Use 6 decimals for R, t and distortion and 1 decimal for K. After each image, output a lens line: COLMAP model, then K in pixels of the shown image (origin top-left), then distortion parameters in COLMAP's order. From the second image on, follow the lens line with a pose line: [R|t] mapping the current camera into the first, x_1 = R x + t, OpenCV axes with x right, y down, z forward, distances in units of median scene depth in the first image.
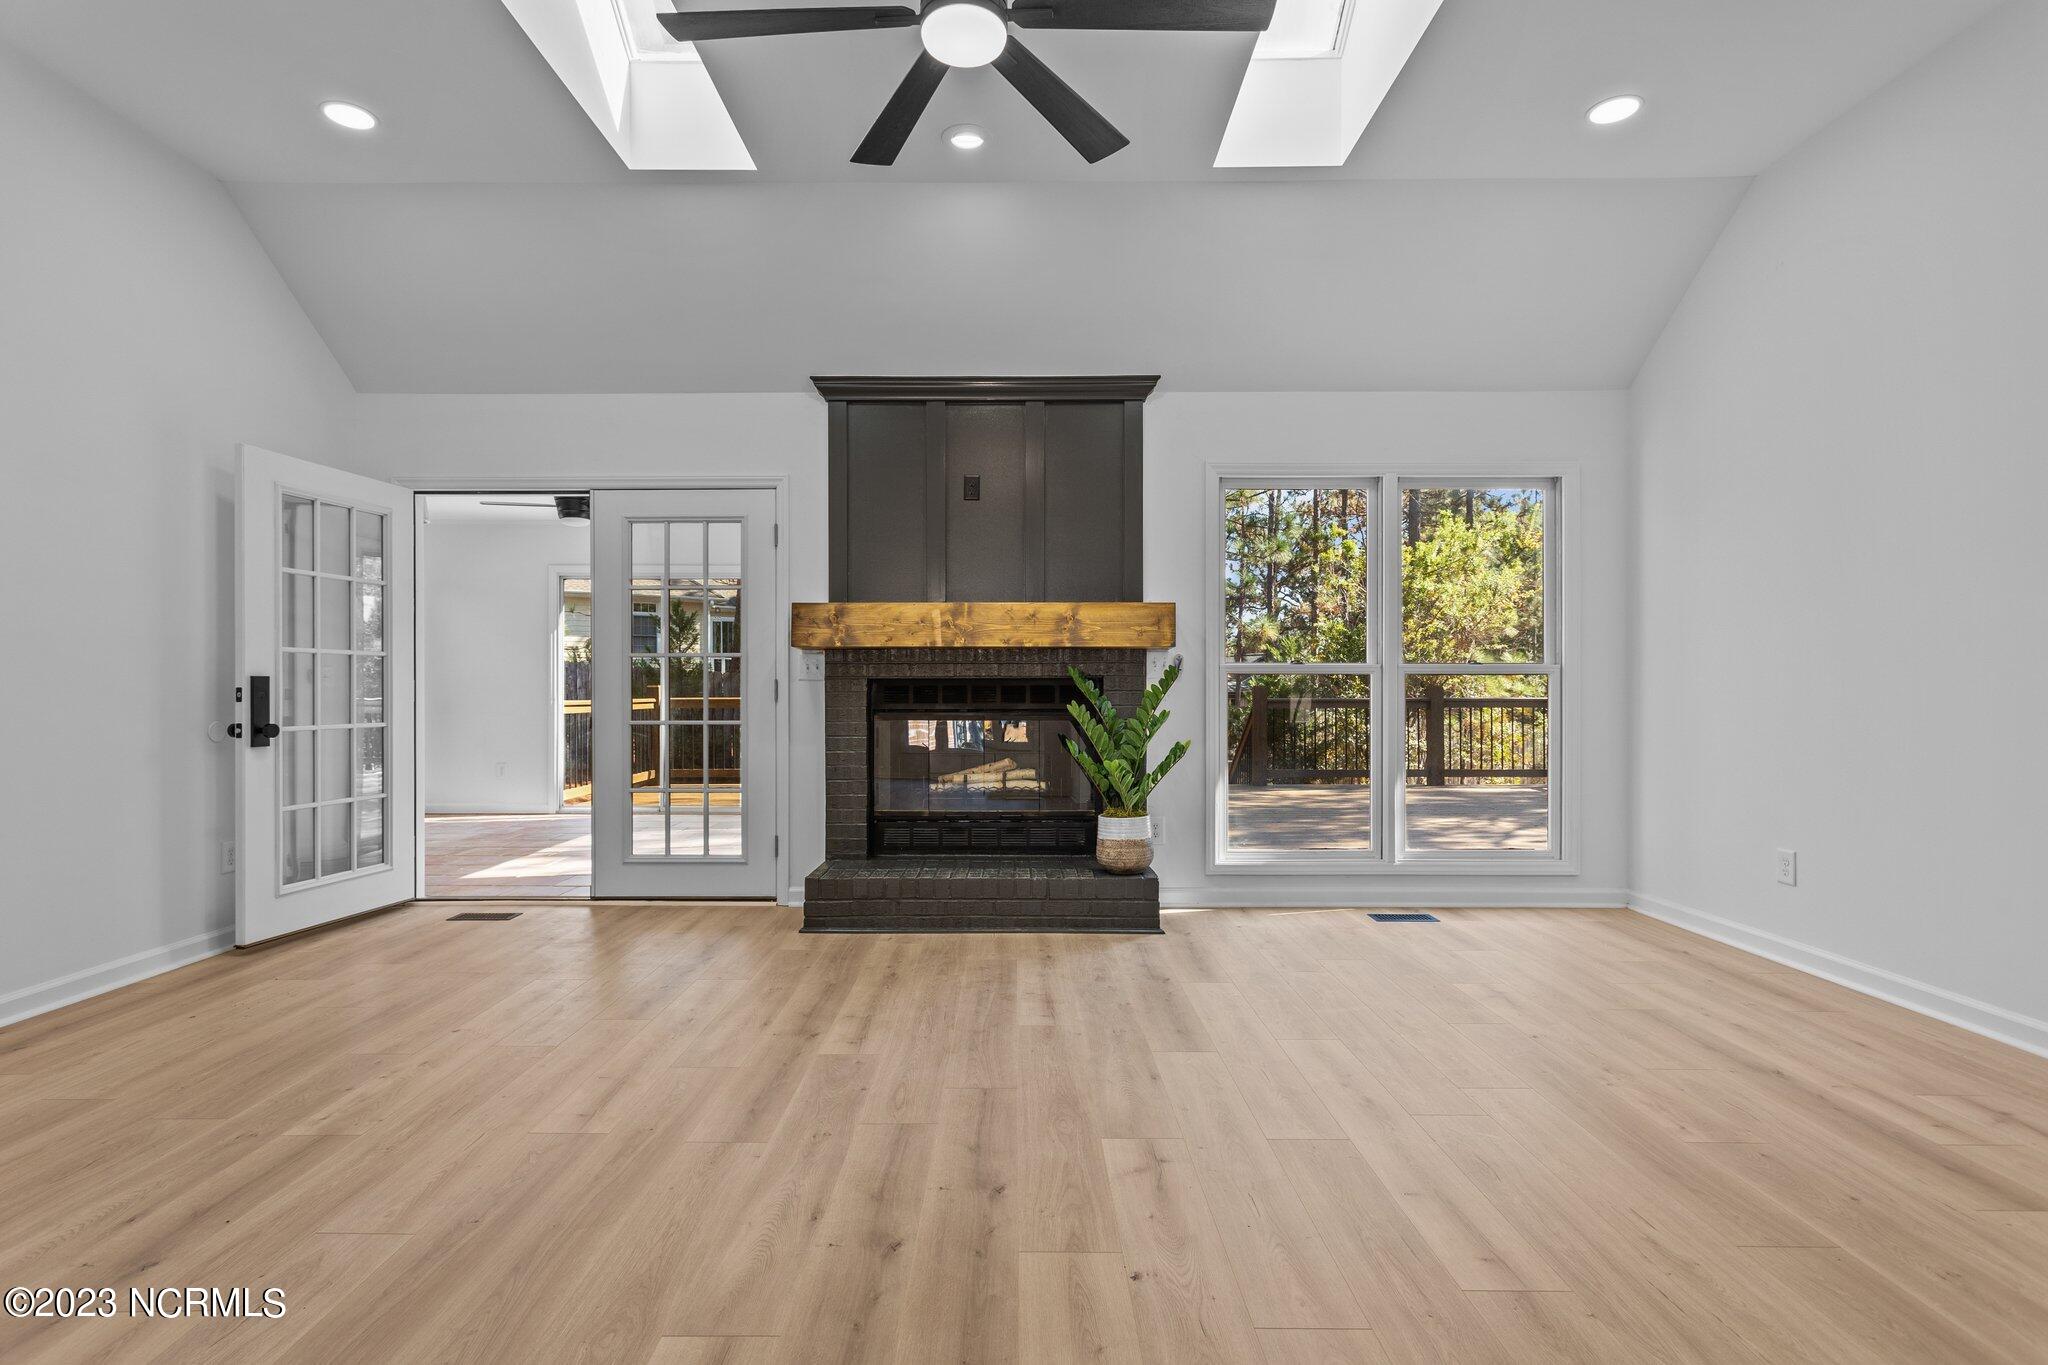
lens RADIAL K [[975.7, 0, 1011.1], [0, 975.7, 684.3], [0, 0, 1]] dist [-0.003954, 0.002435]
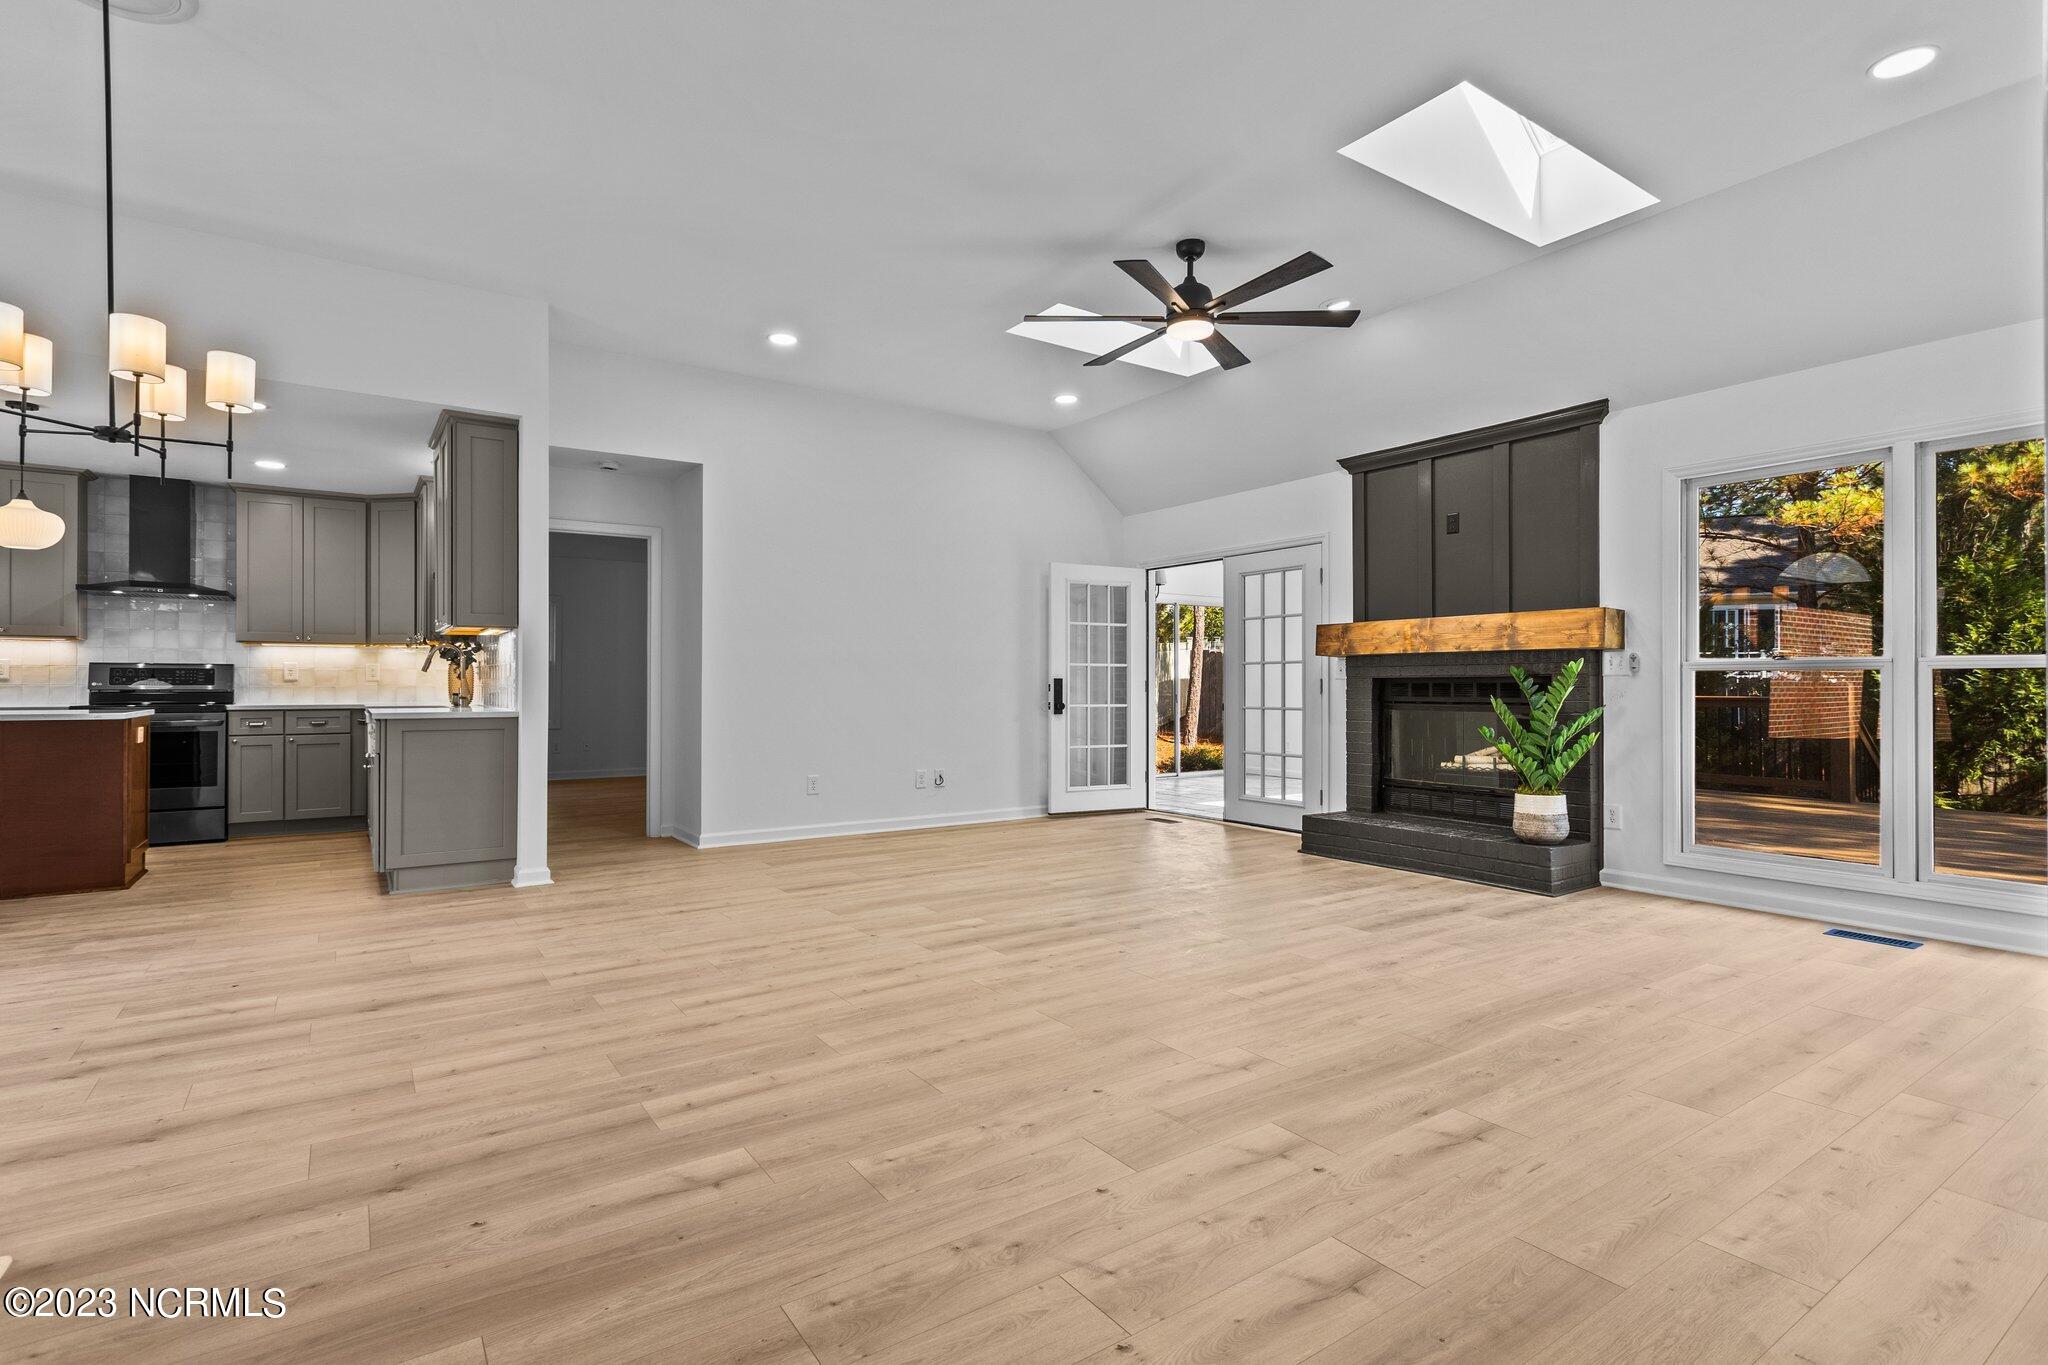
lens RADIAL K [[975.7, 0, 1003.7], [0, 975.7, 685.5], [0, 0, 1]] dist [-0.003954, 0.002435]
pose [[0.565442, 0.001273, -0.824787, 0.692887], [0.000407, 0.999998, 0.001823, 0.001795], [0.824788, -0.001366, 0.565441, -0.179670]]
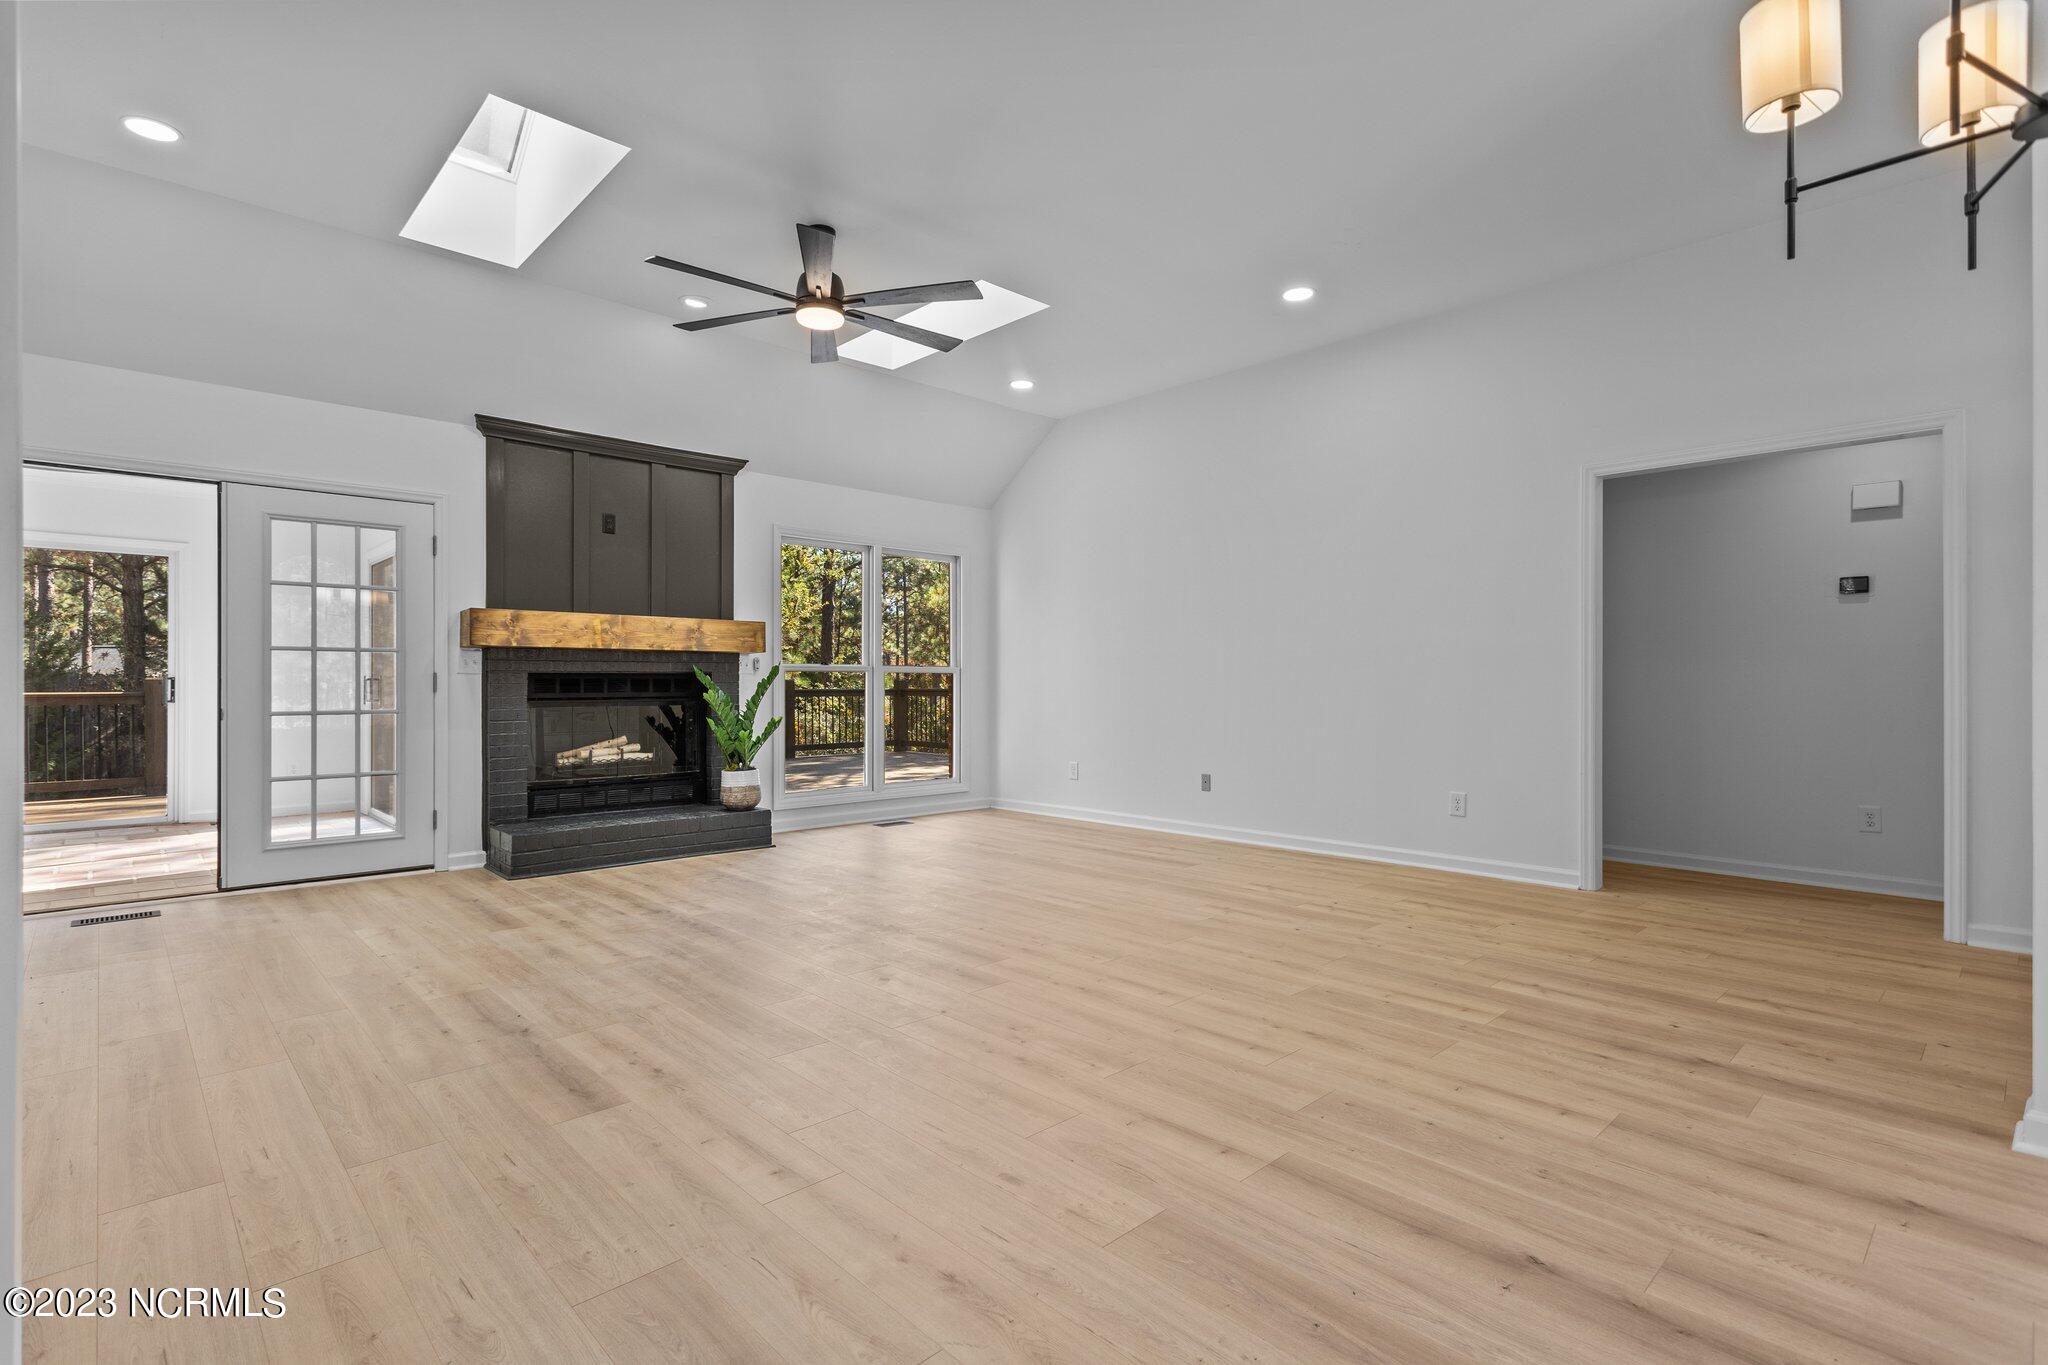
lens RADIAL K [[975.7, 0, 1007.0], [0, 975.7, 681.9], [0, 0, 1]] dist [-0.003954, 0.002435]
pose [[0.726599, 0.001337, 0.687061, -0.565081], [-0.002623, 0.999996, 0.000828, 0.002801], [-0.687057, -0.002404, 0.726600, -0.297261]]
